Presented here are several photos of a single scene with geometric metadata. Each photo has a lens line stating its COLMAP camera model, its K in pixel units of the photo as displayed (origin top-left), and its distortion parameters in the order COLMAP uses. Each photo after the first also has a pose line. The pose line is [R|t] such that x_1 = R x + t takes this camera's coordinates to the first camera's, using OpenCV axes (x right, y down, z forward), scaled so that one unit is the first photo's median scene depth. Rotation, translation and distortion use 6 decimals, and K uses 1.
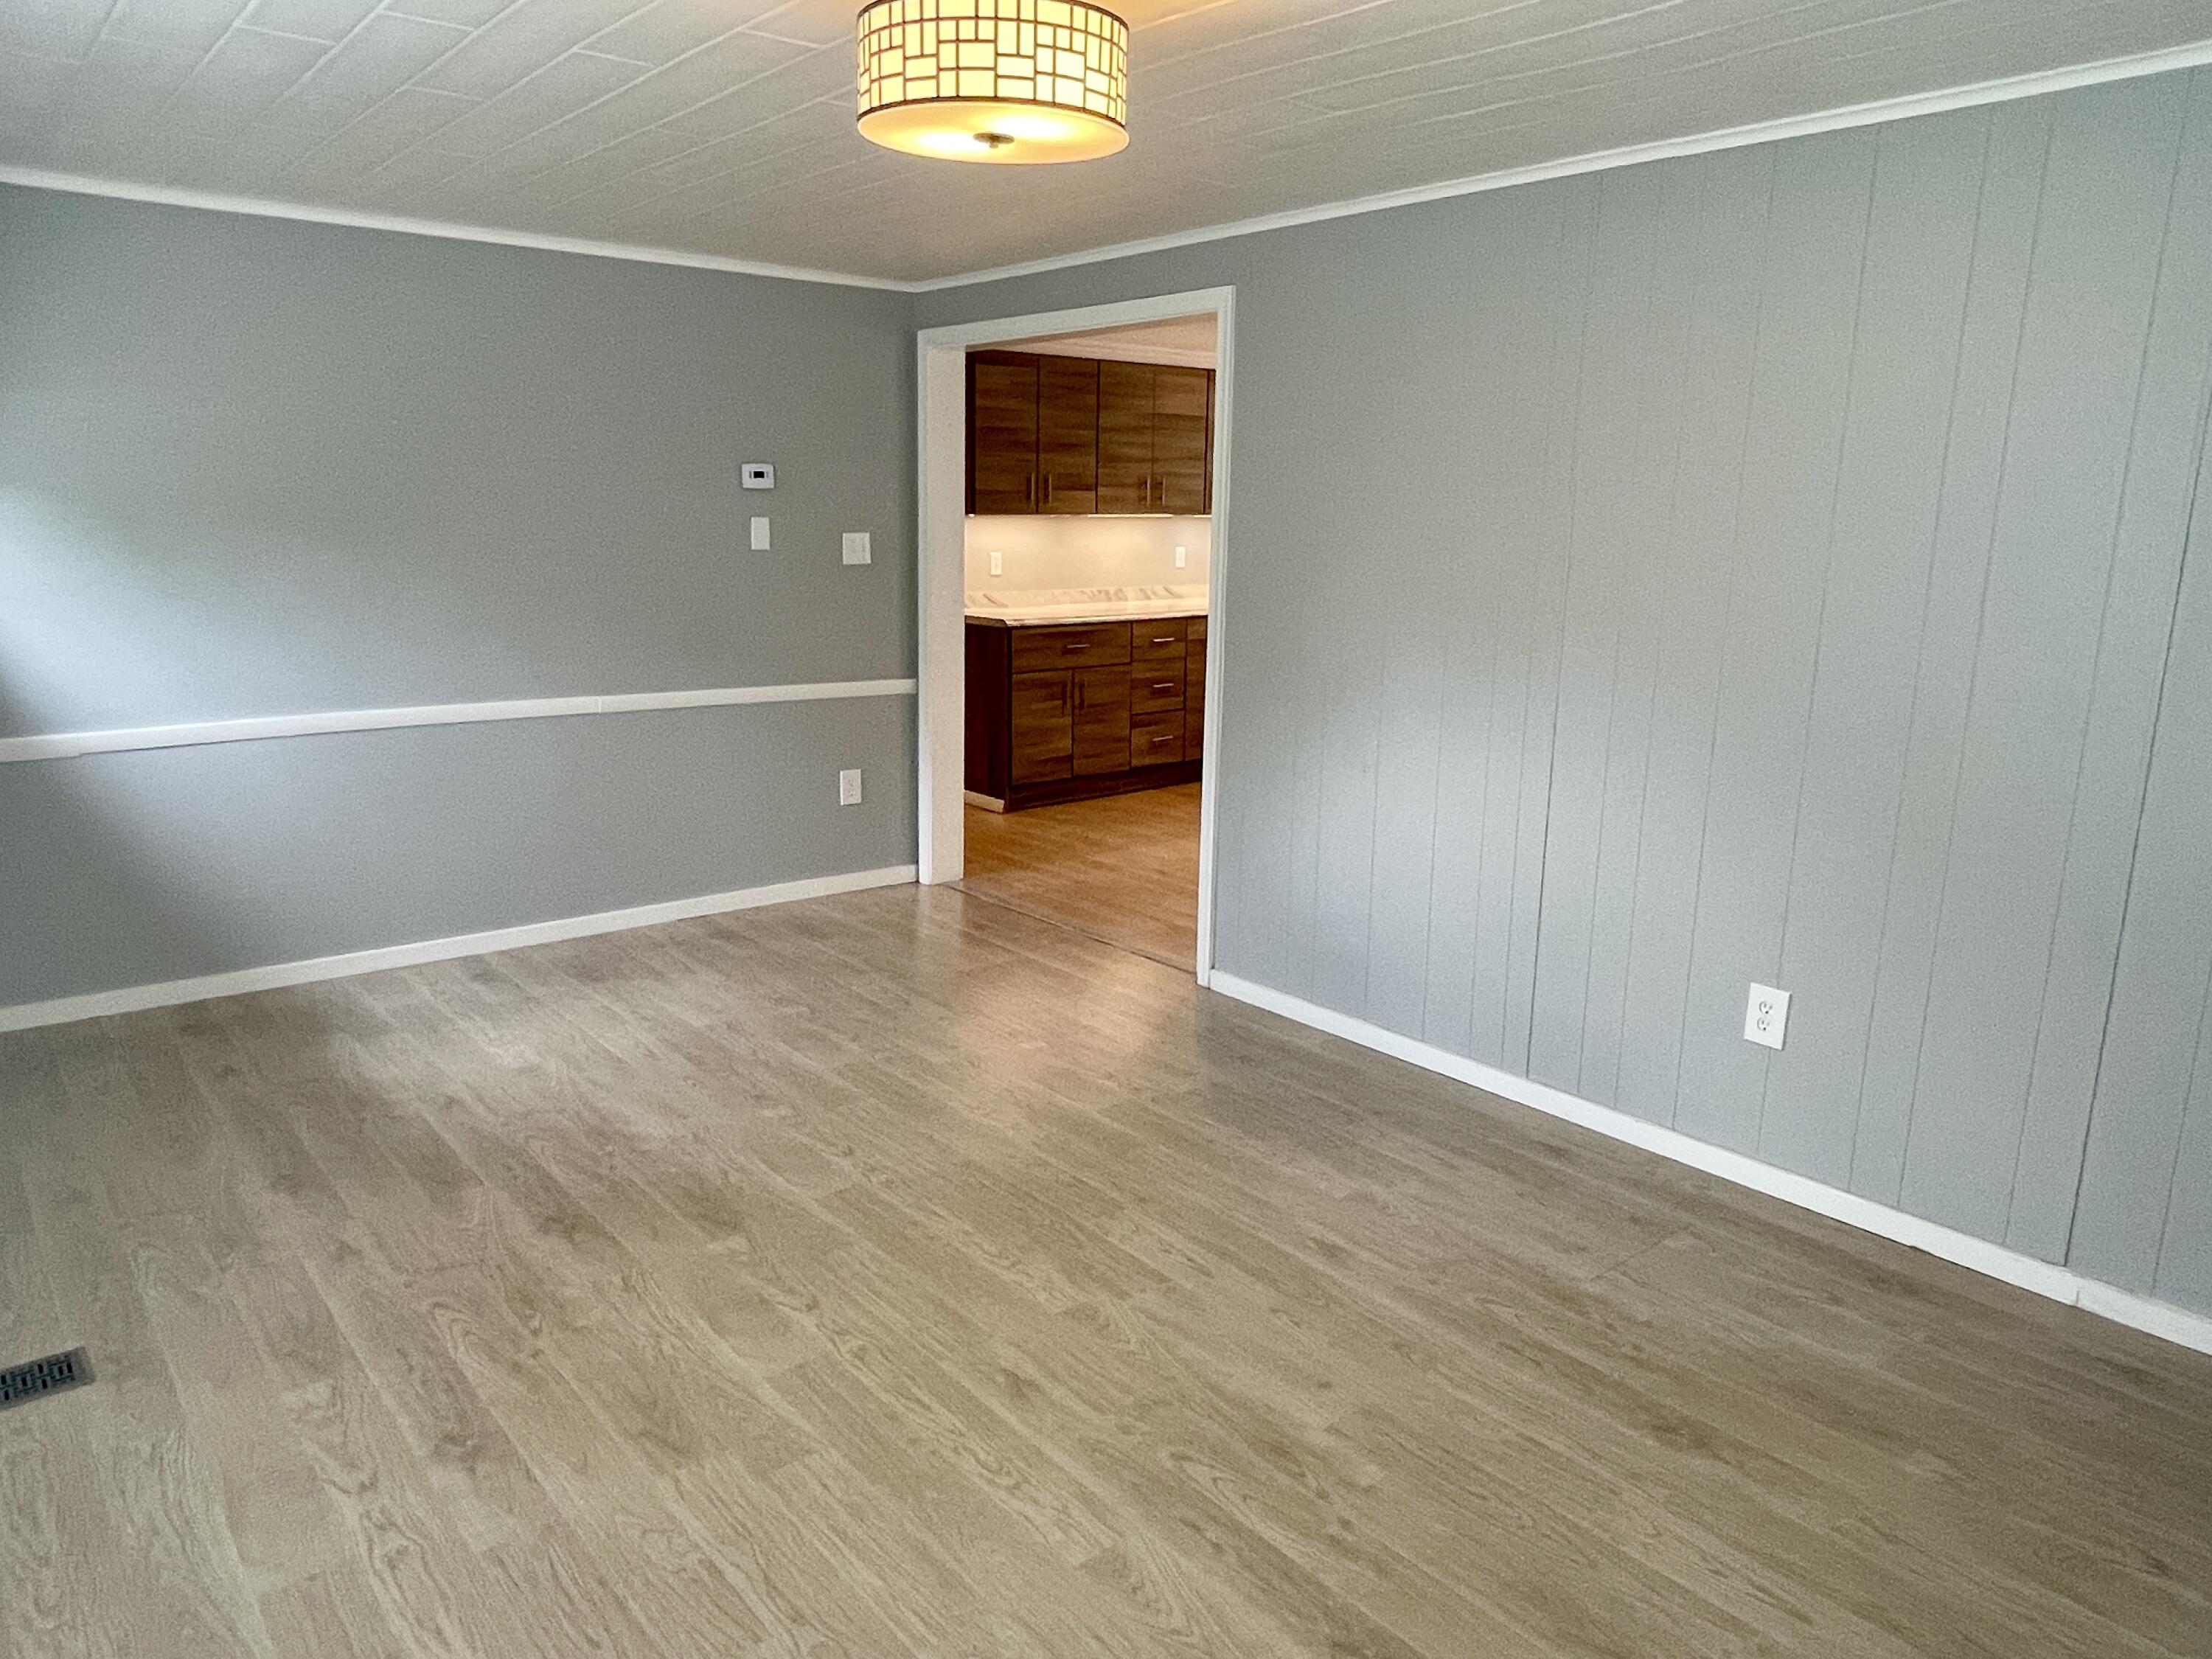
lens RADIAL K [[1530.2, 0, 1106.0], [0, 1530.2, 829.5], [0, 0, 1]] dist [-0.002160, -0.003500]
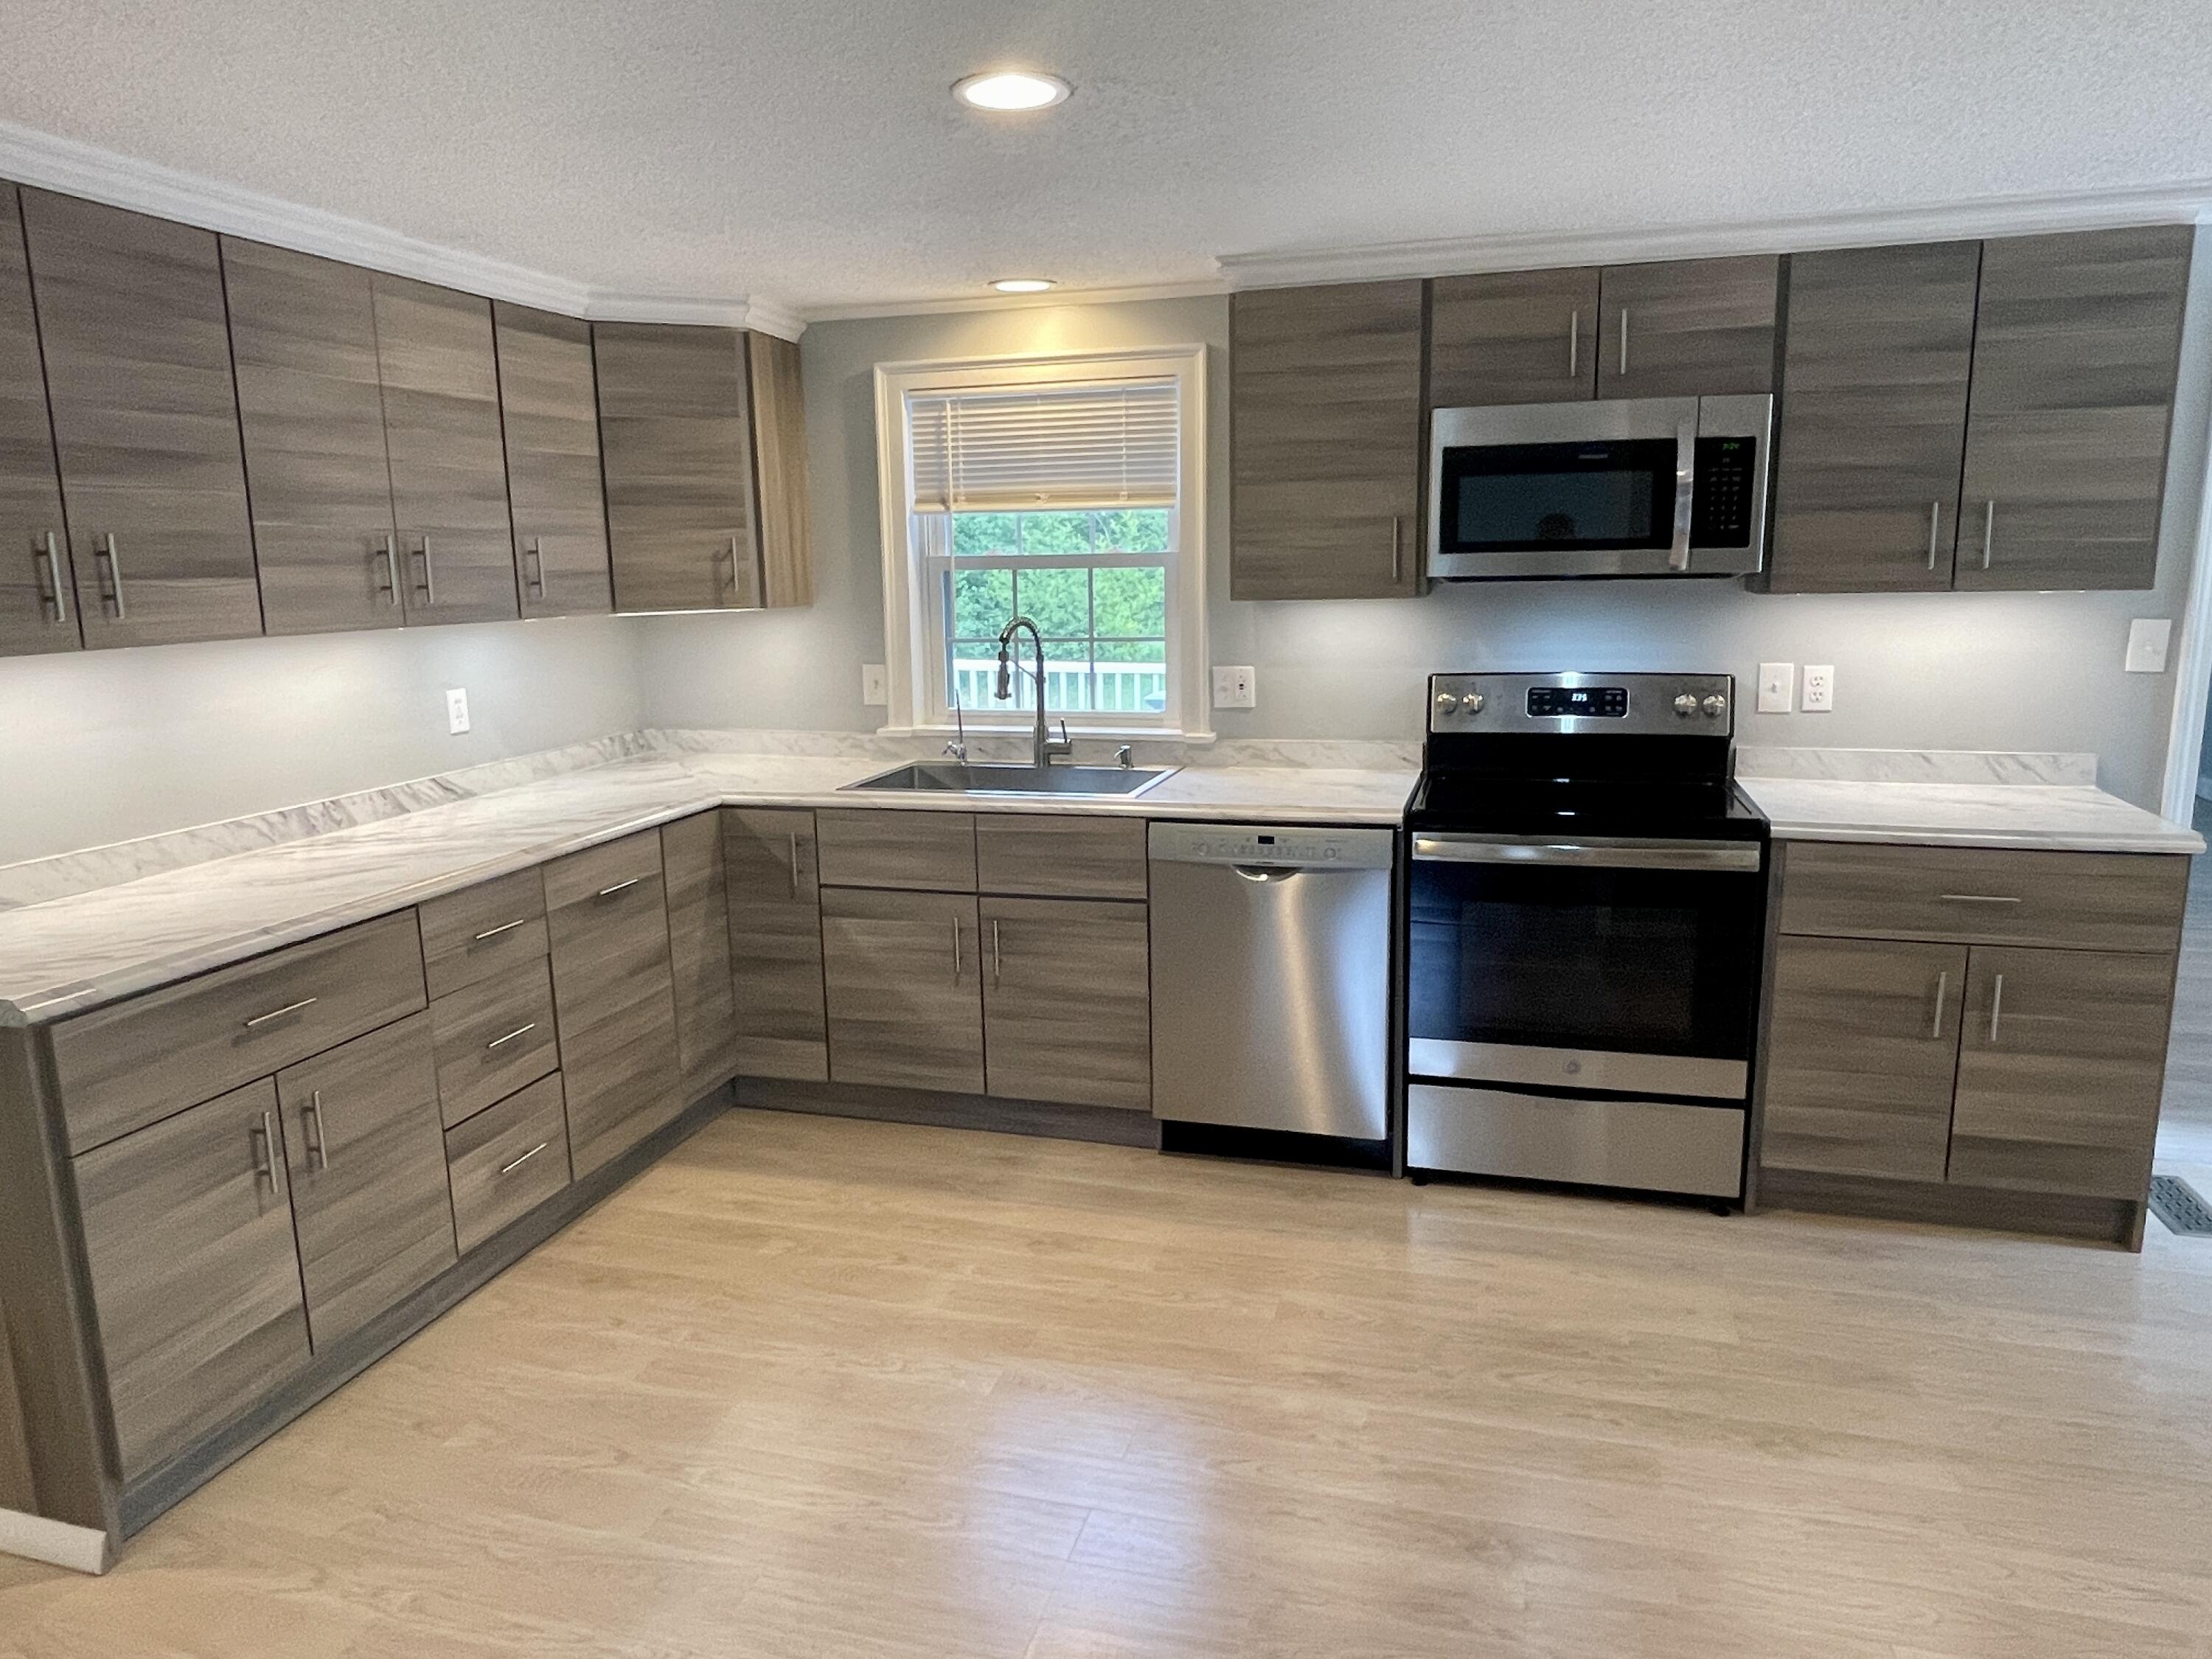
lens RADIAL K [[1453.4, 0, 1106.0], [0, 1453.4, 829.5], [0, 0, 1]] dist [0.021752, -0.034758]
pose [[0.831531, -0.131351, 0.539725, -0.034859], [0.148350, 0.988861, 0.012101, -0.131186], [-0.535303, 0.070006, 0.841754, 0.581076]]
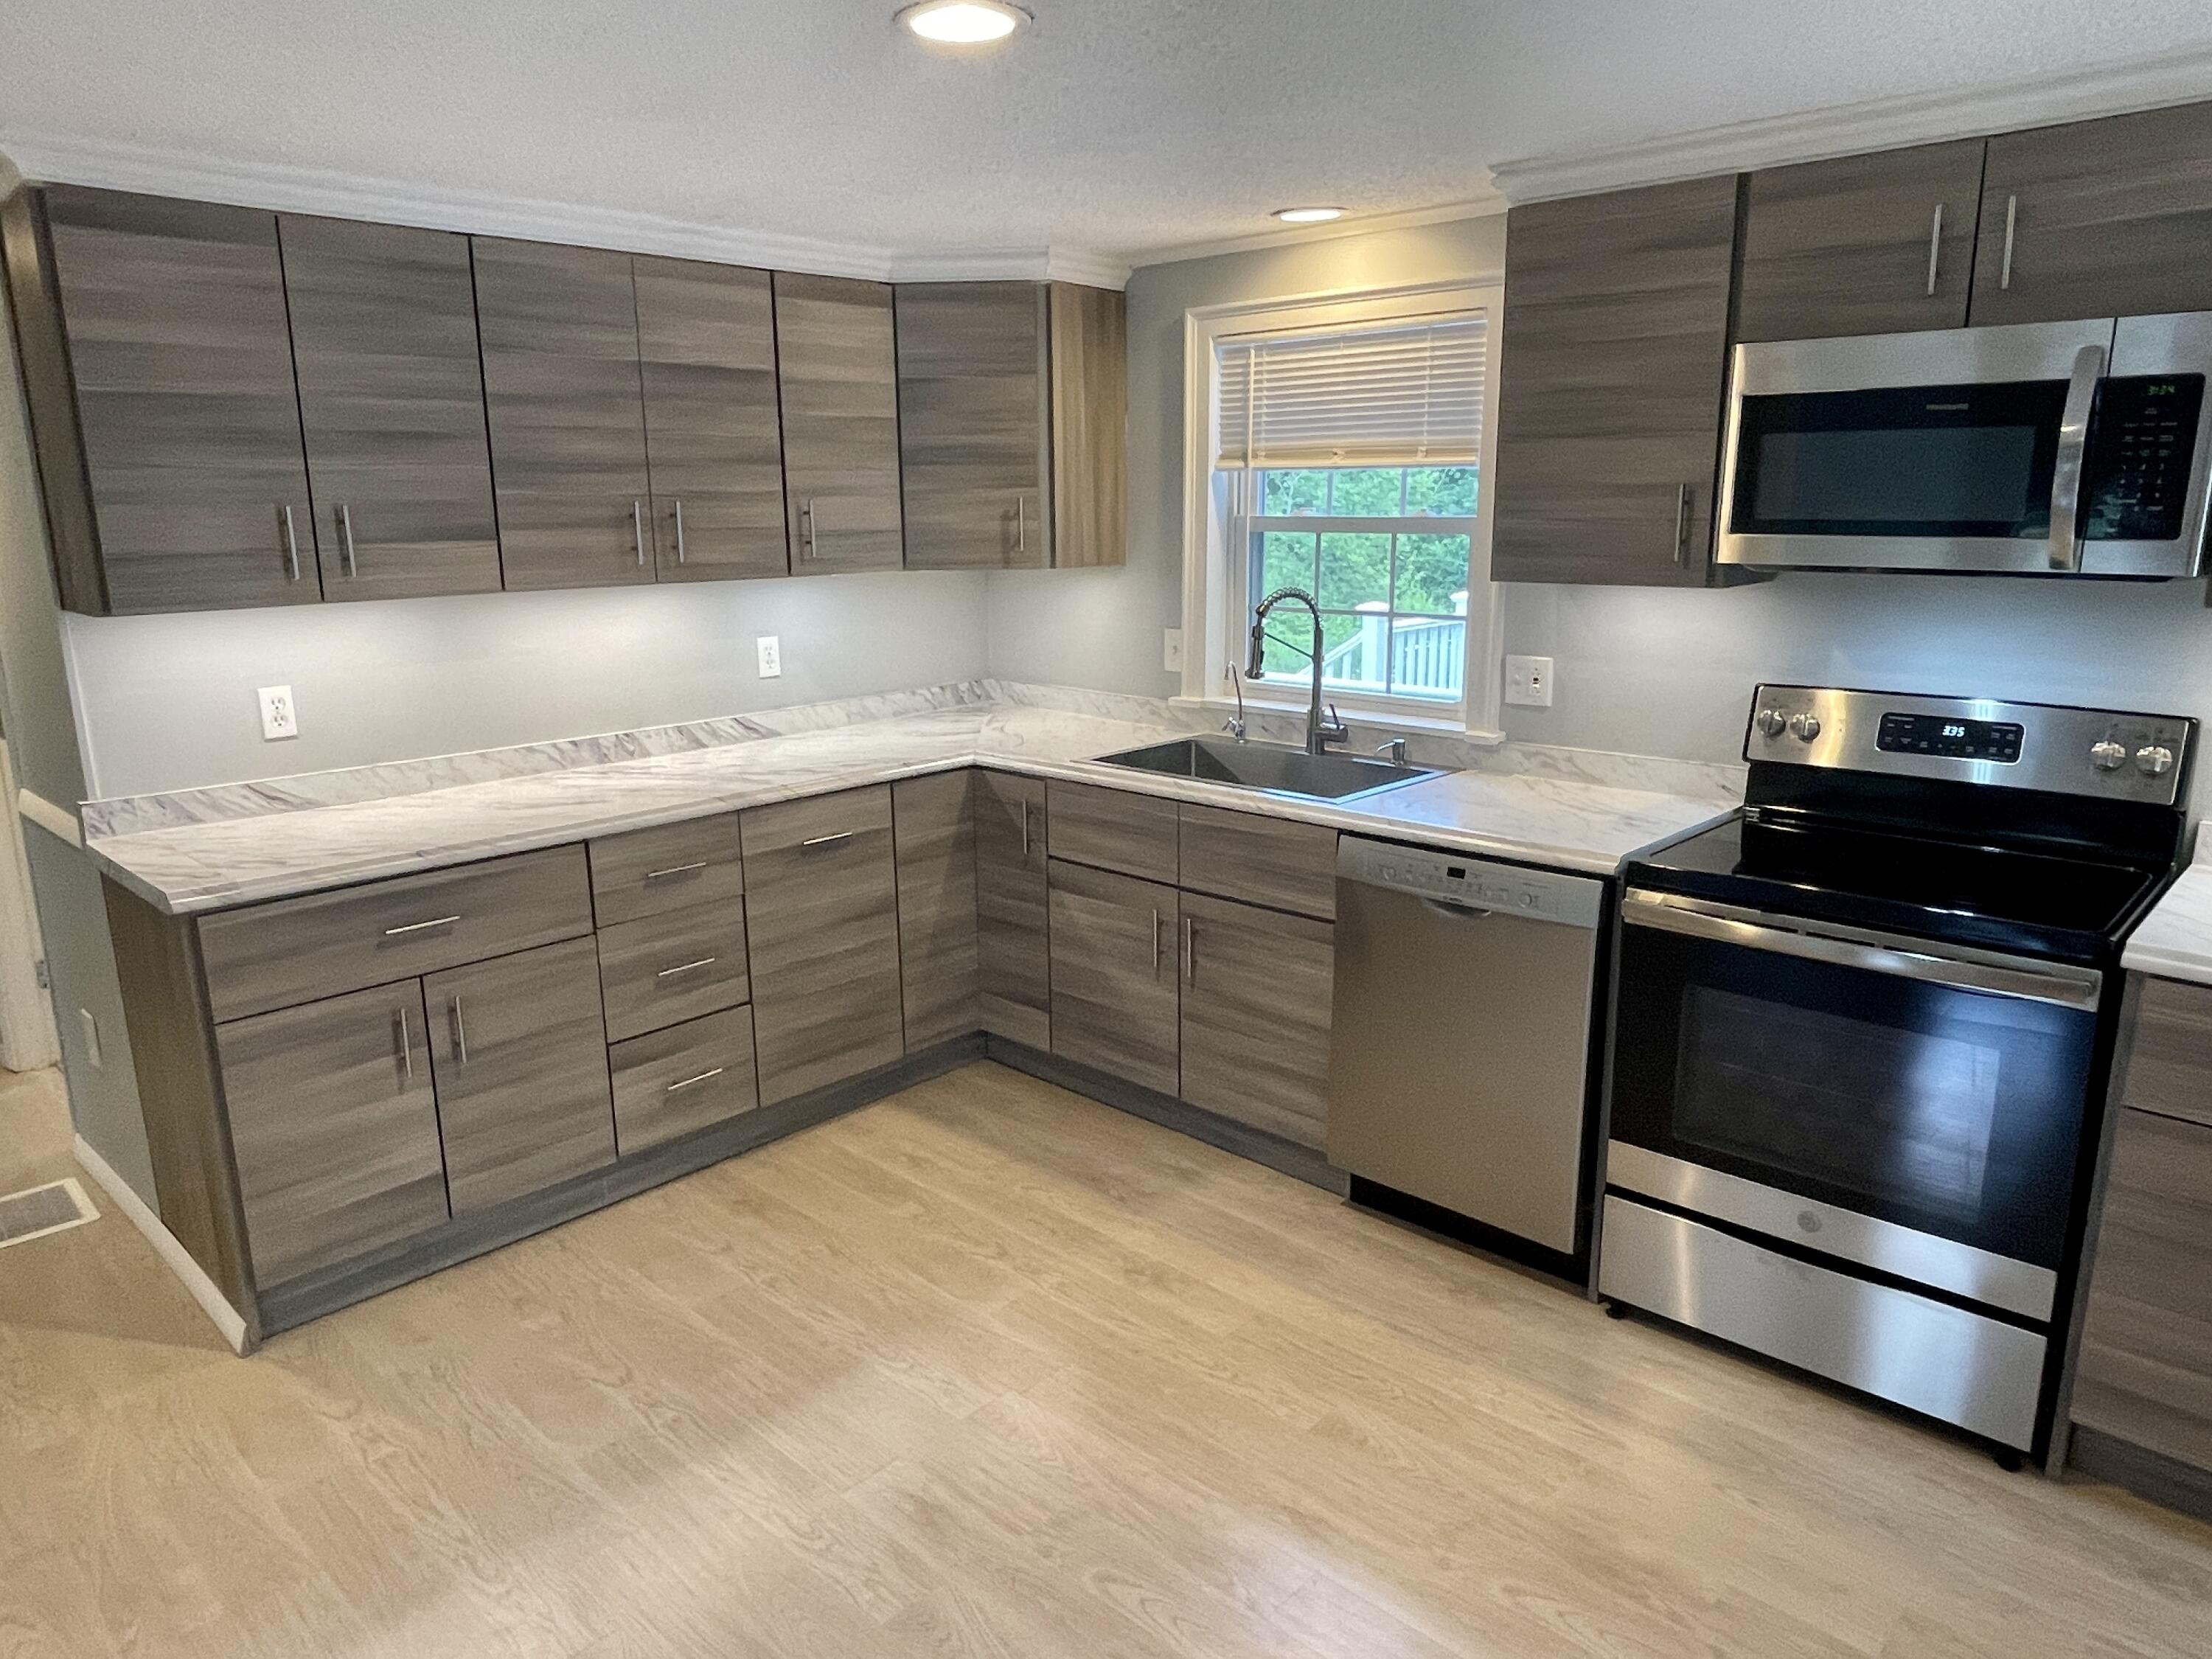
lens RADIAL K [[1453.4, 0, 1106.0], [0, 1453.4, 829.5], [0, 0, 1]] dist [0.021752, -0.034758]
pose [[0.994117, -0.047947, 0.097124, 0.121707], [0.046593, 0.998783, 0.016166, -0.136786], [-0.097781, -0.011546, 0.995141, 0.565365]]
